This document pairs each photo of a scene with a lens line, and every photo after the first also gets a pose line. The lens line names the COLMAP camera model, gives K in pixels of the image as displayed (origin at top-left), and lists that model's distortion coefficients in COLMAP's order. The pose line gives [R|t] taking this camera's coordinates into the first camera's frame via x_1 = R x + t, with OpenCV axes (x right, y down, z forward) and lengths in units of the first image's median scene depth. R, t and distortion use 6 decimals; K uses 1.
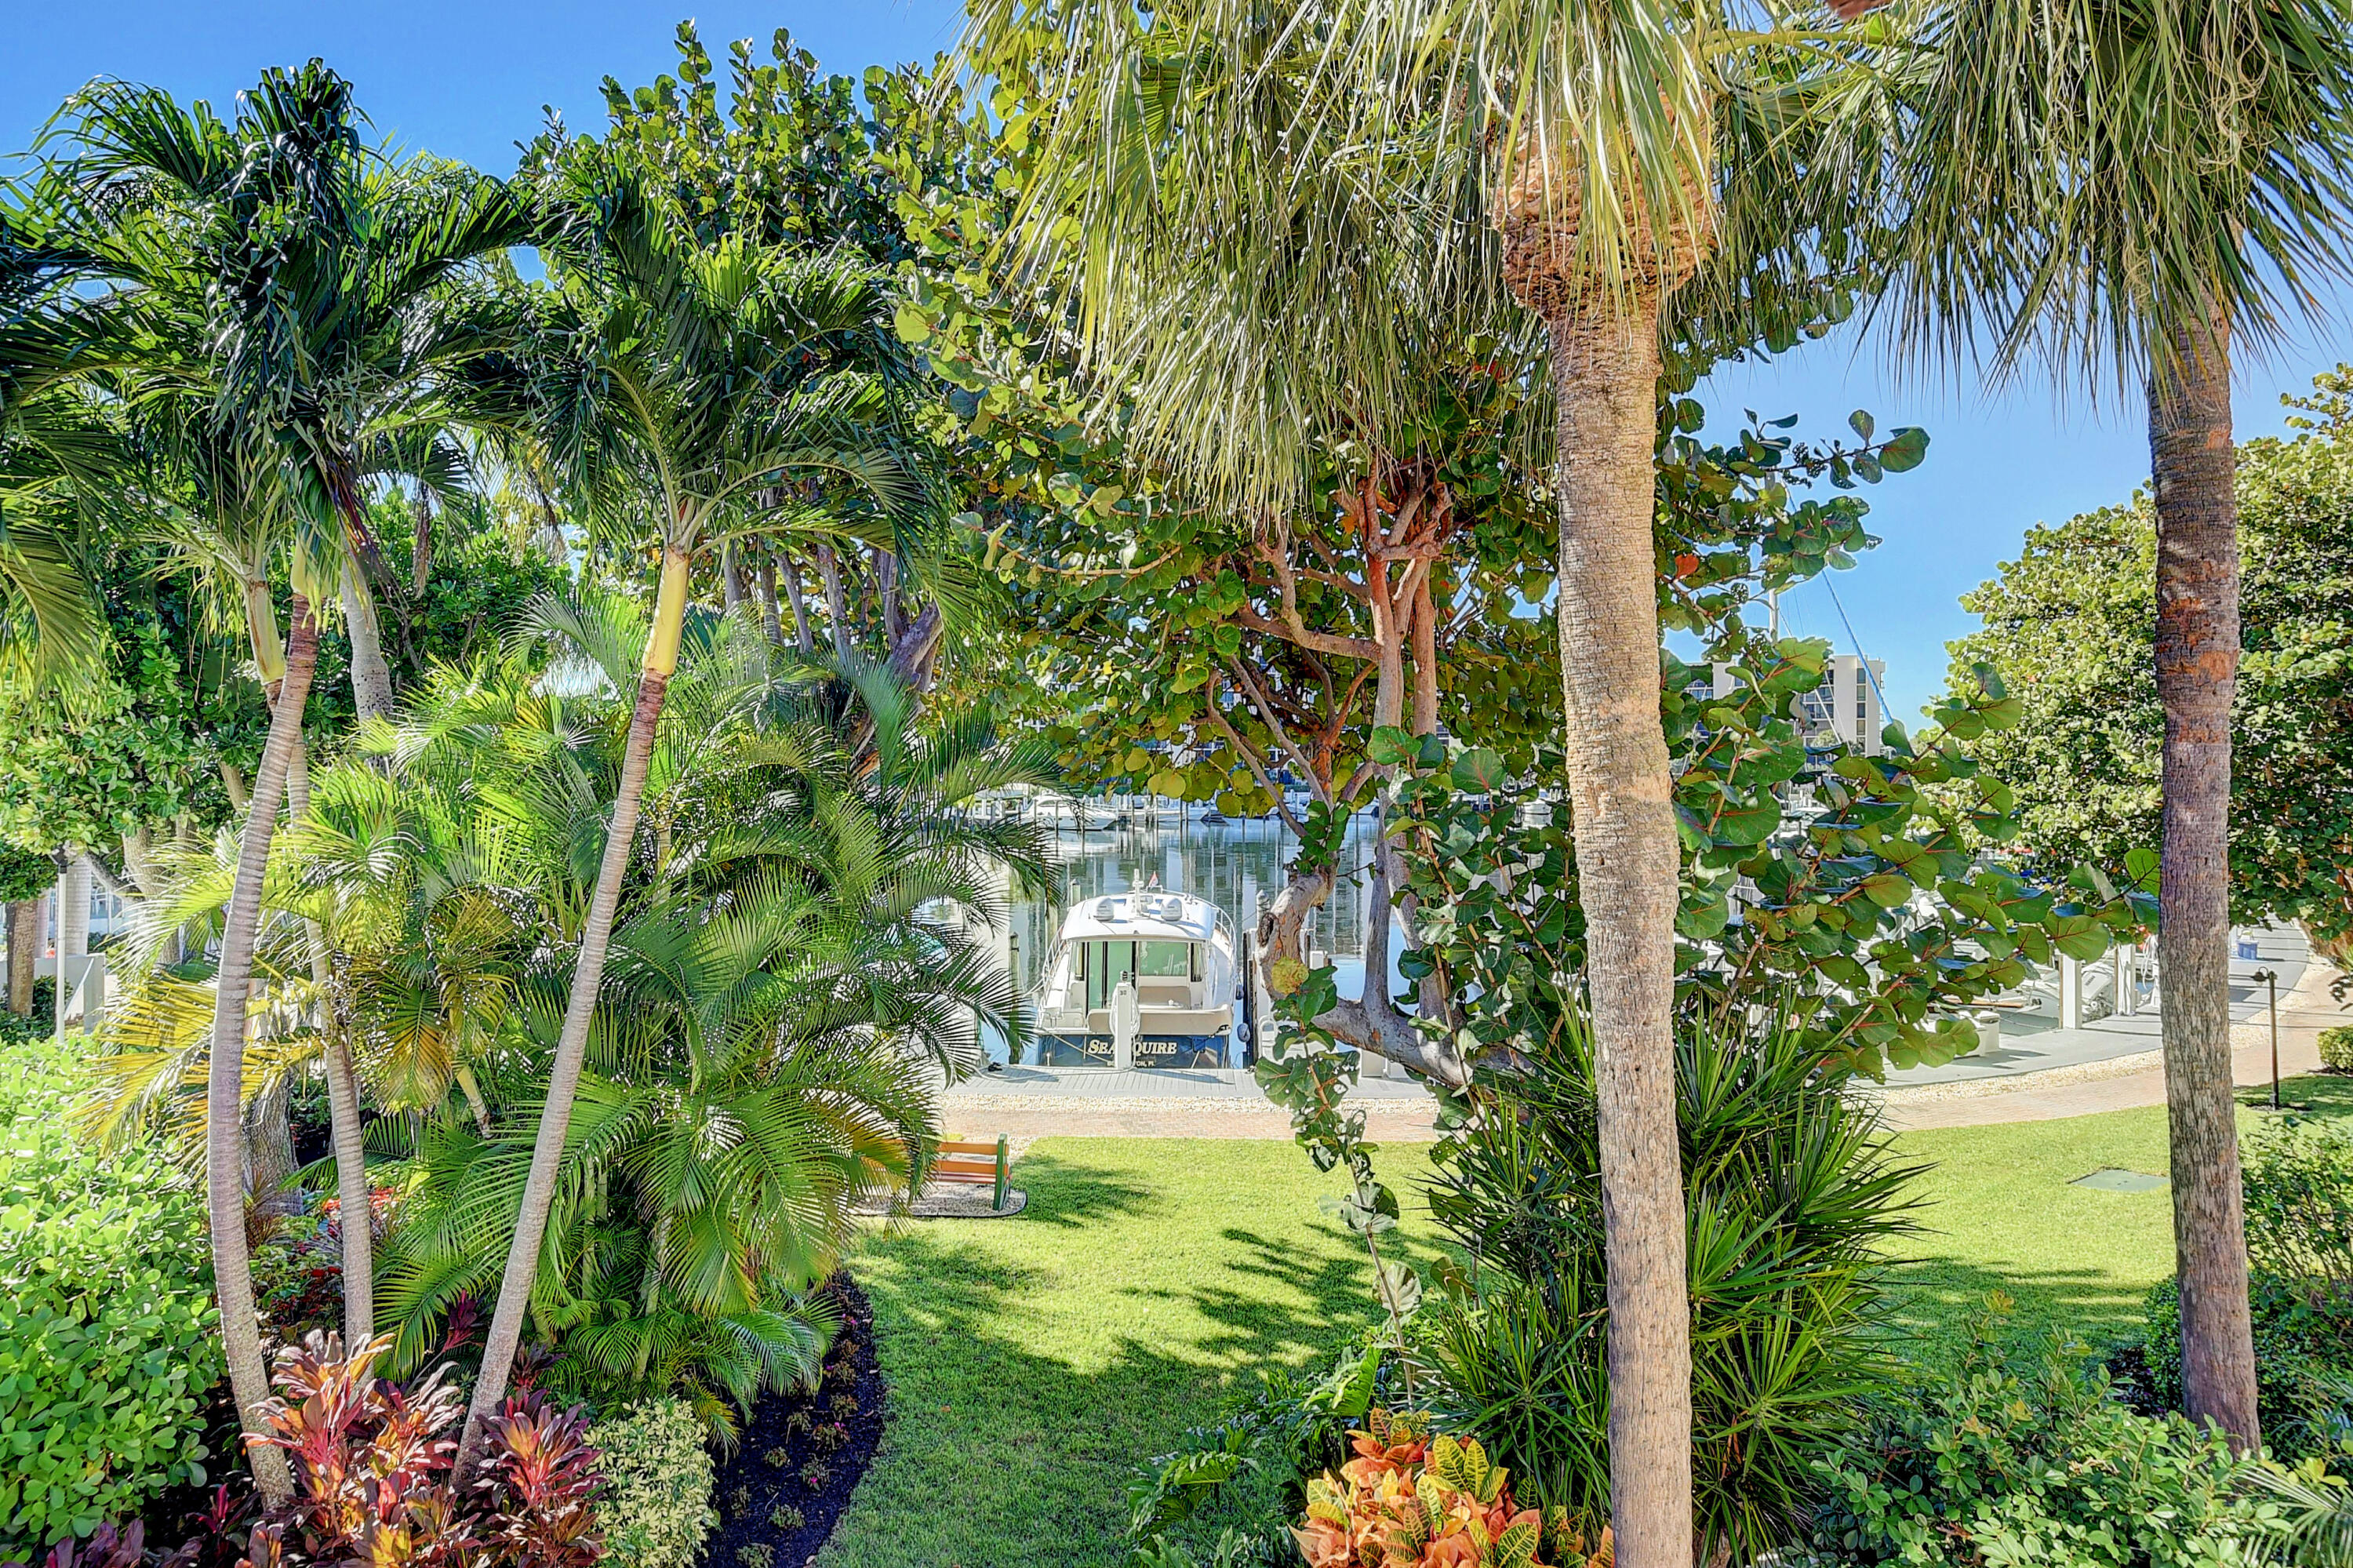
lens RADIAL K [[1253.2, 0, 1174.0], [0, 1253.2, 754.7], [0, 0, 1]] dist [0.004931, -0.019807]
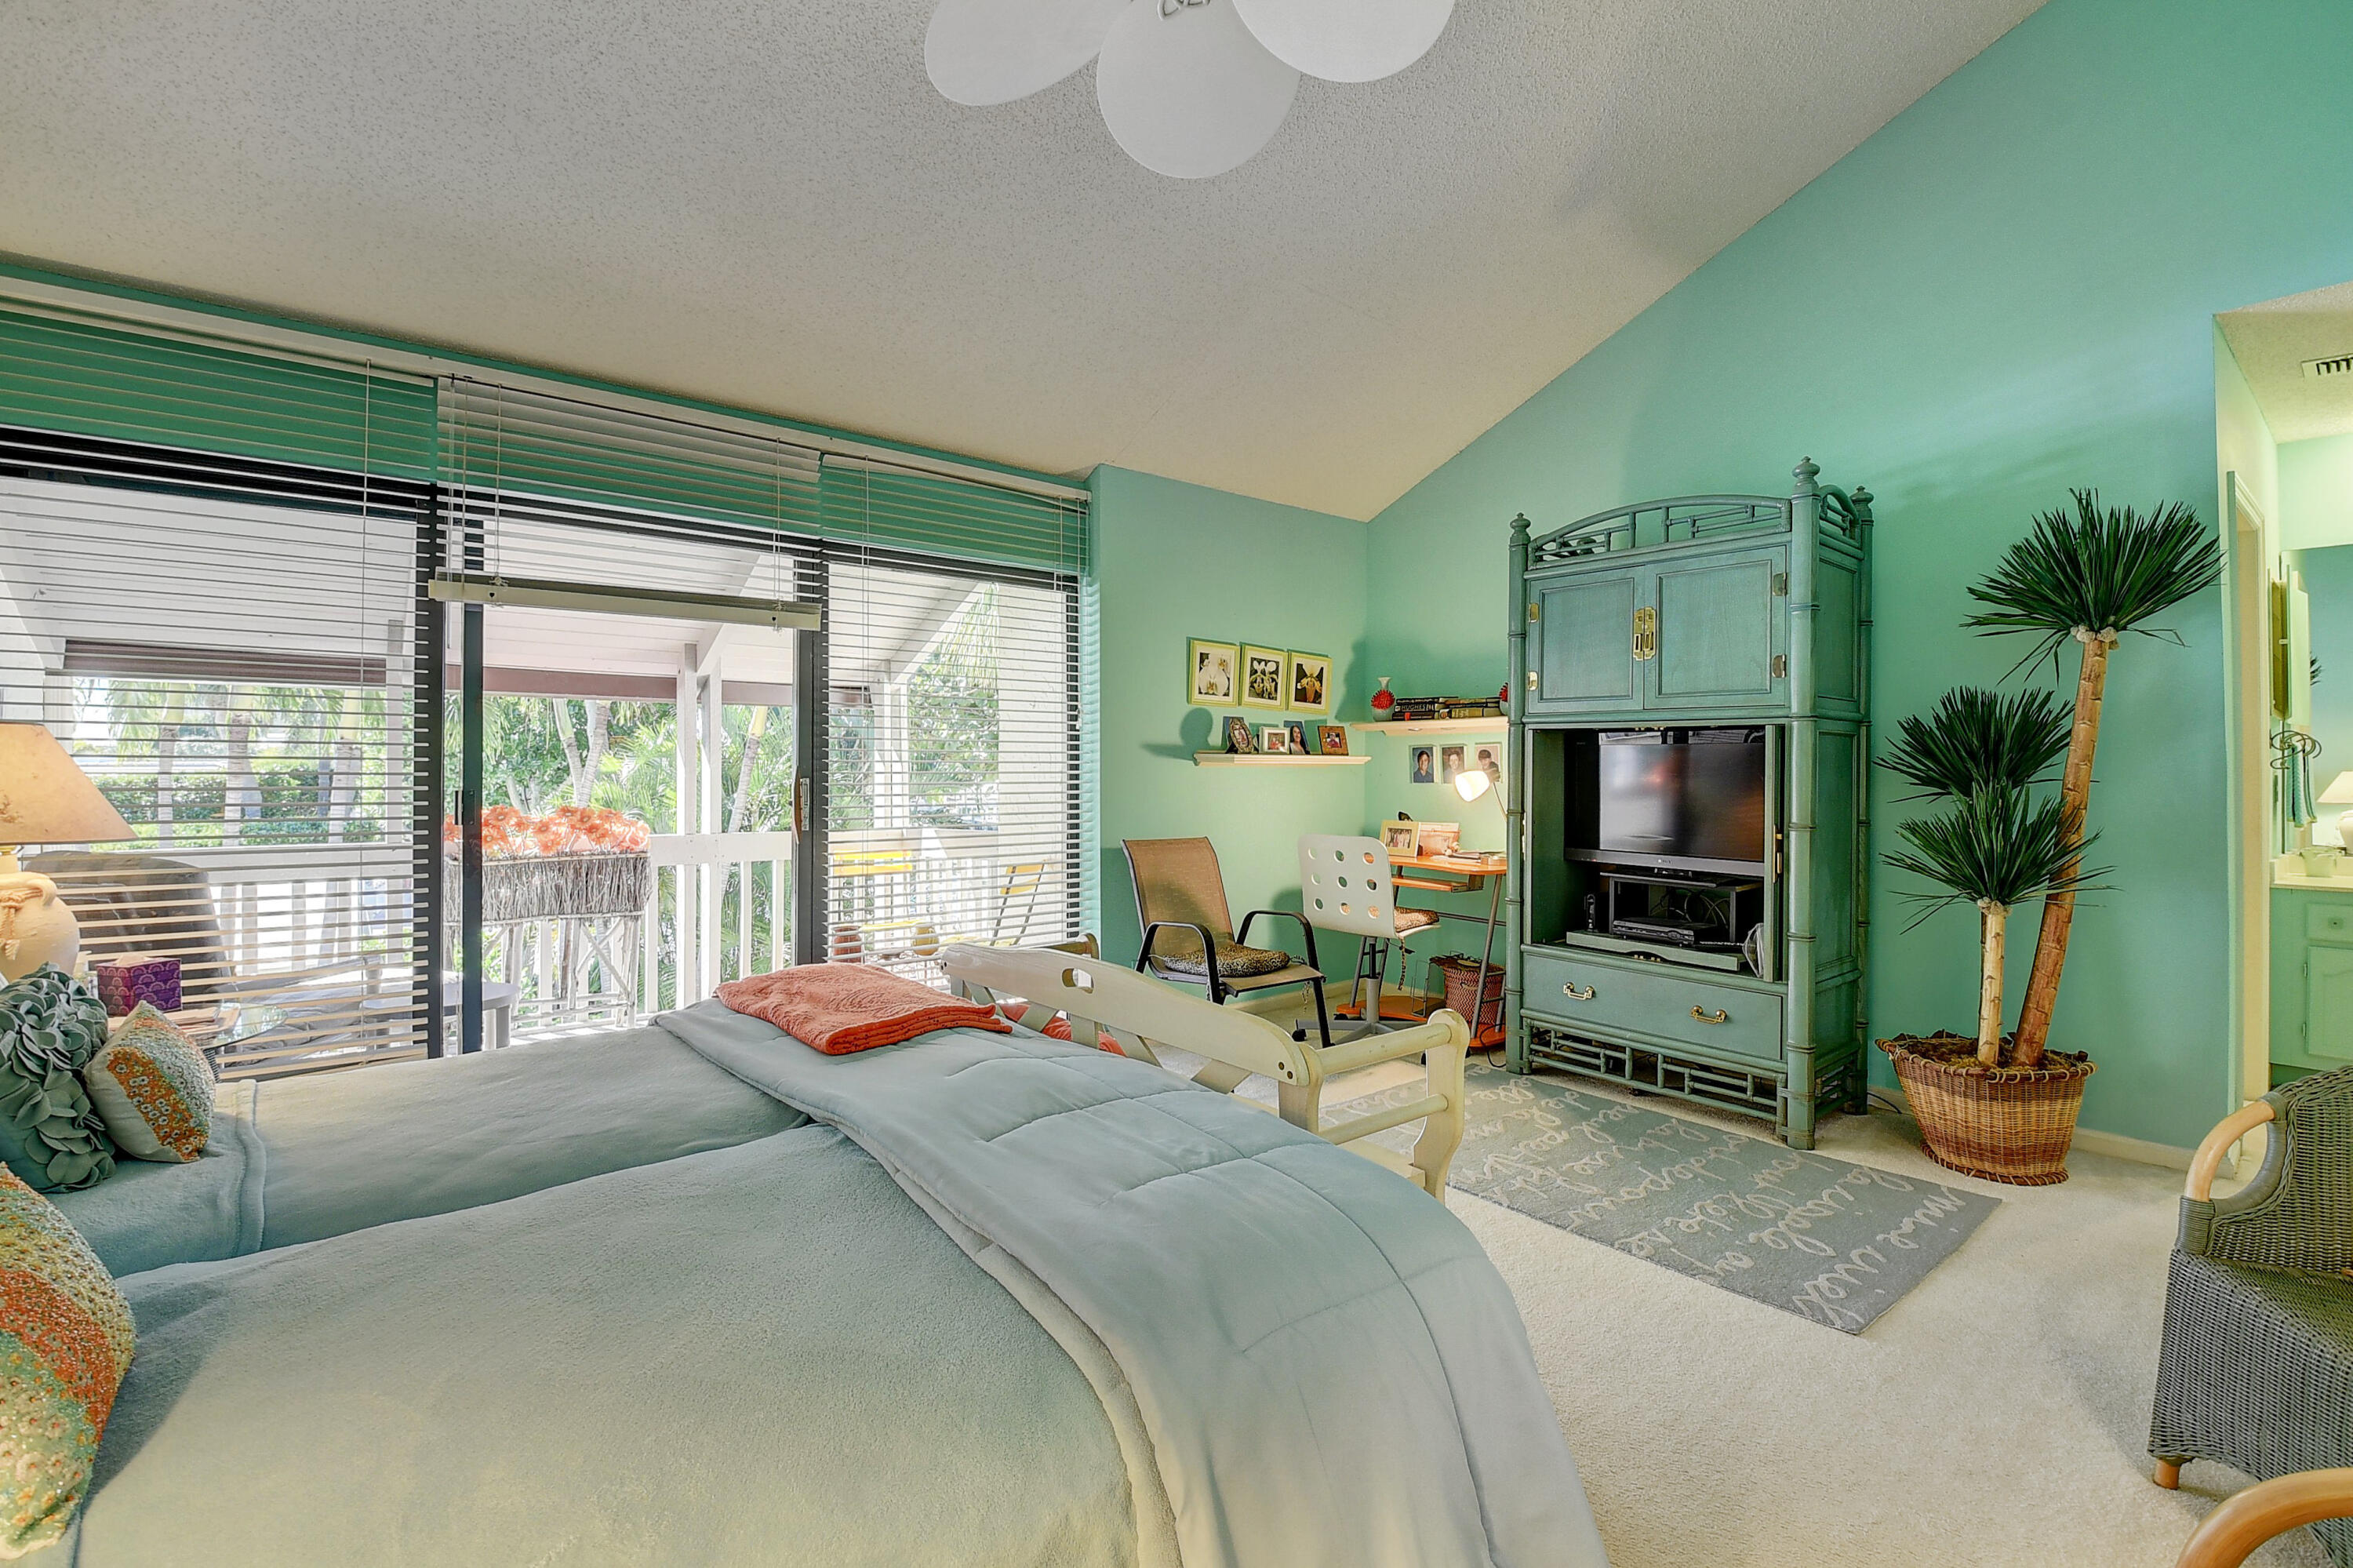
lens RADIAL K [[1034.2, 0, 1170.7], [0, 1034.2, 767.2], [0, 0, 1]] dist [0.003720, -0.017208]
pose [[0.999940, 0.000116, 0.010940, 0.246793], [-0.000050, 0.999982, -0.006035, -0.000012], [-0.010941, 0.006034, 0.999922, -0.695804]]
